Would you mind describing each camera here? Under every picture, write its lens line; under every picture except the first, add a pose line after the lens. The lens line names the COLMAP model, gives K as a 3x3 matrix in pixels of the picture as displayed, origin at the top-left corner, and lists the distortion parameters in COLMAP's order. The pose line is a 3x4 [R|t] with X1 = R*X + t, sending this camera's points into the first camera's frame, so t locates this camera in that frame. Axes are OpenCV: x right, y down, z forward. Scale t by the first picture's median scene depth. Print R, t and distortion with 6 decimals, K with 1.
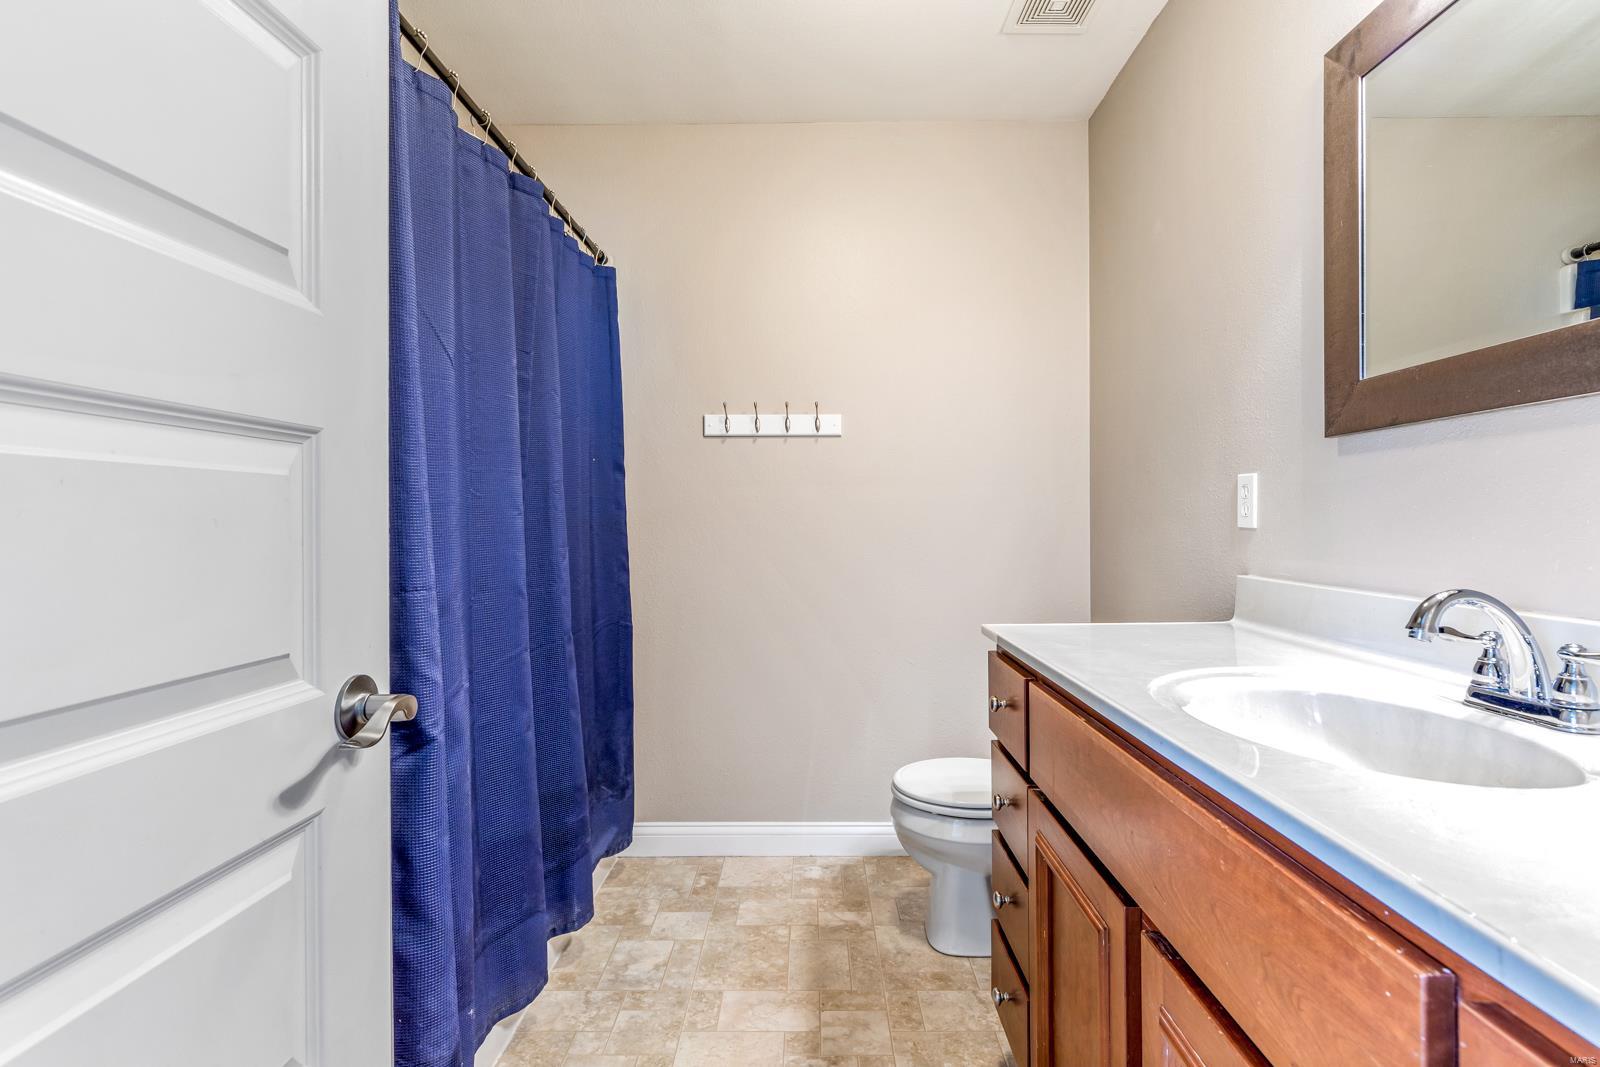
lens RADIAL K [[790.5, 0, 816.6], [0, 790.5, 516.4], [0, 0, 1]] dist [-0.000279, -0.000285]
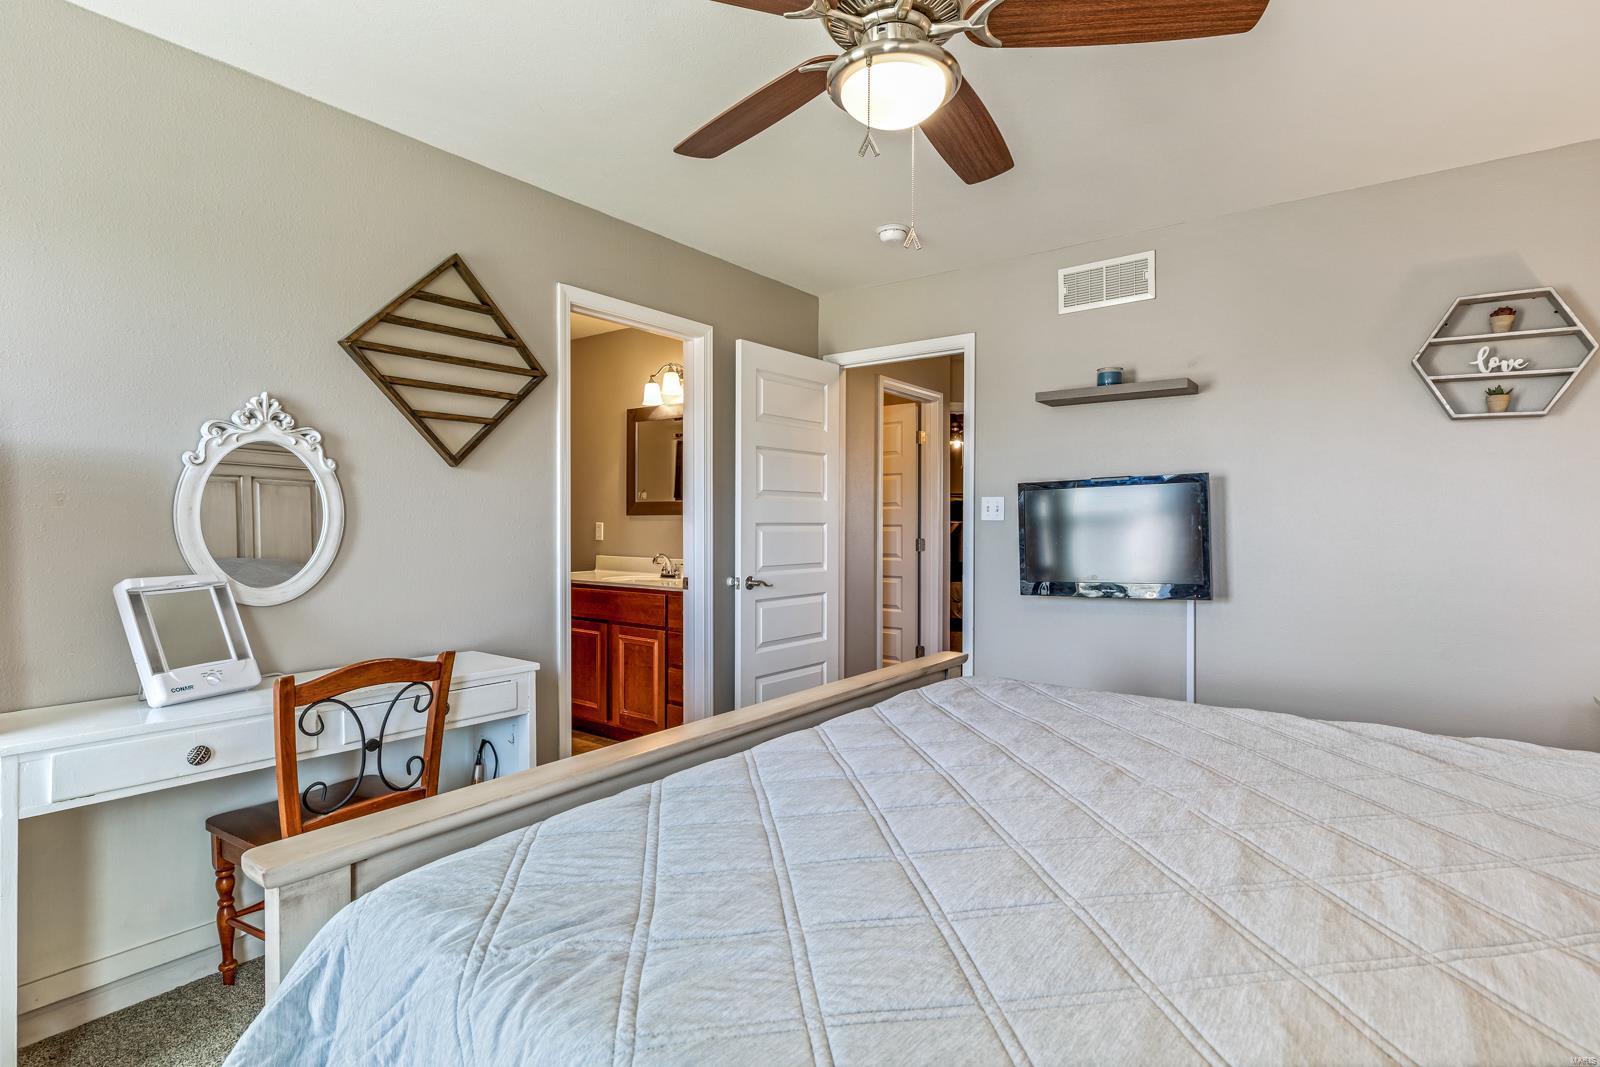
lens RADIAL K [[770.8, 0, 800.0], [0, 770.8, 533.5], [0, 0, 1]] dist [-0.002432, -0.000200]
pose [[0.590765, -0.003151, 0.806838, -1.255728], [-0.009896, 0.999889, 0.011151, -0.047310], [-0.806783, -0.014572, 0.590668, -1.251327]]
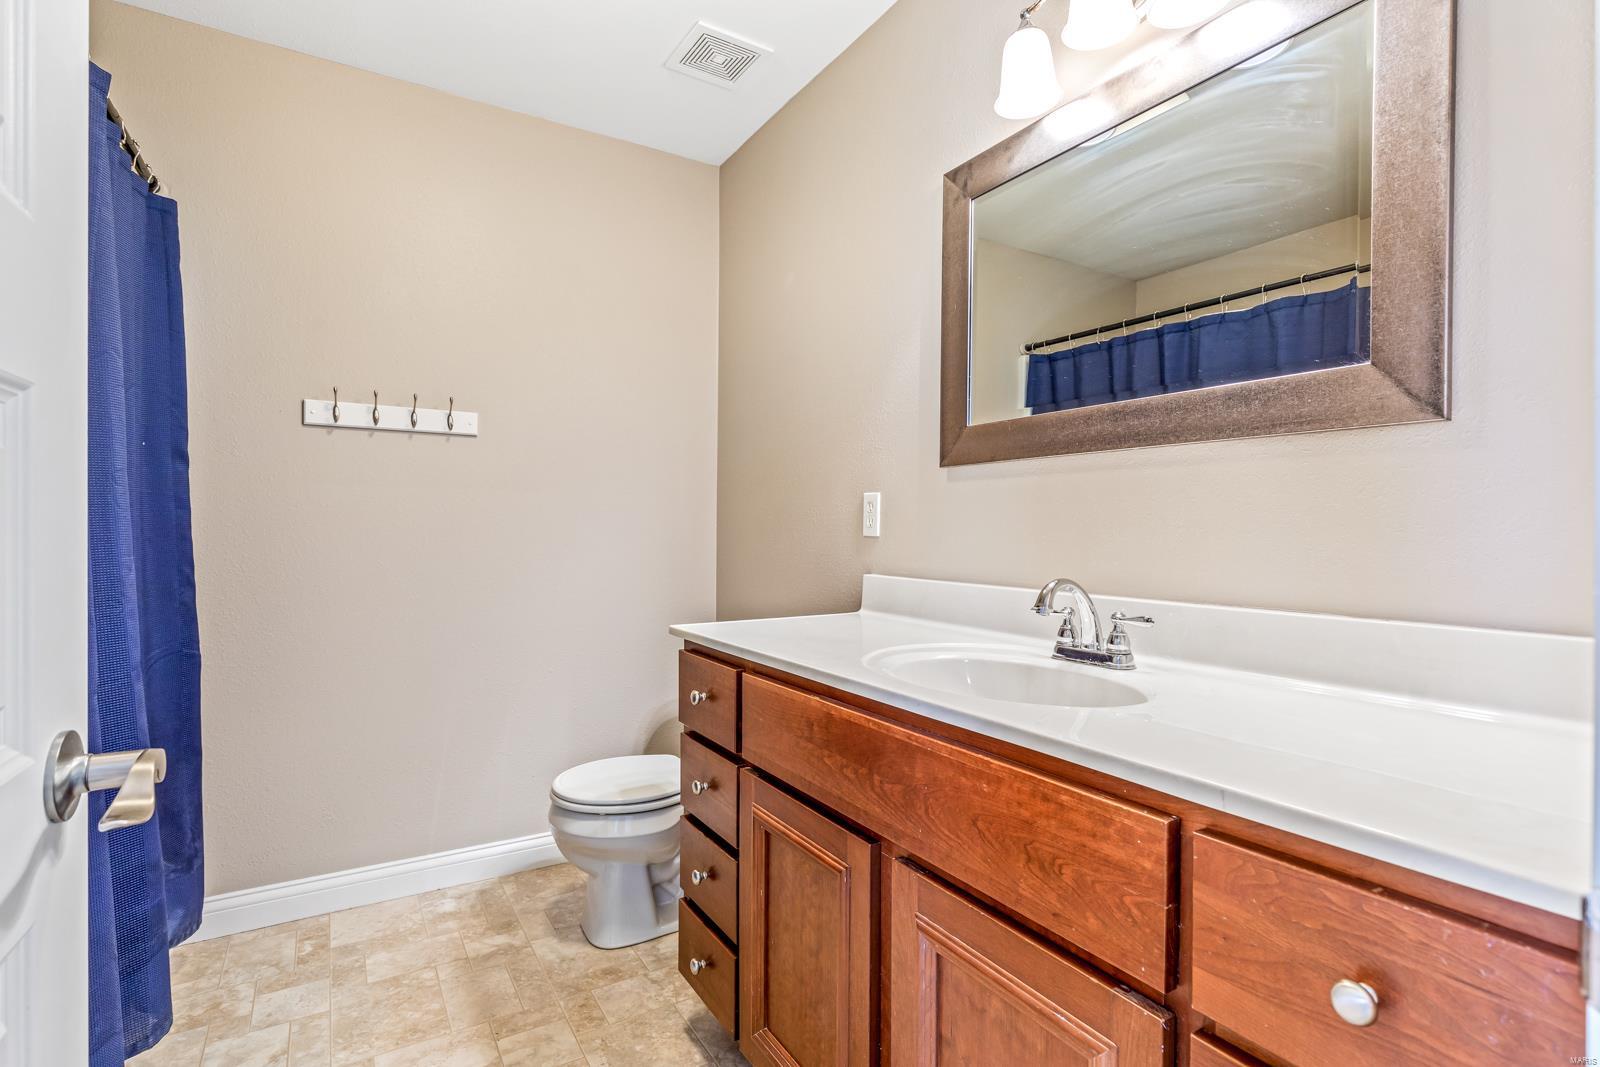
lens RADIAL K [[770.8, 0, 800.0], [0, 770.8, 533.5], [0, 0, 1]] dist [-0.002432, -0.000200]
pose [[0.850206, 0.008210, 0.526386, -0.162743], [-0.013700, 0.999885, 0.006532, 0.003356], [-0.526271, -0.012765, 0.850221, 0.024969]]
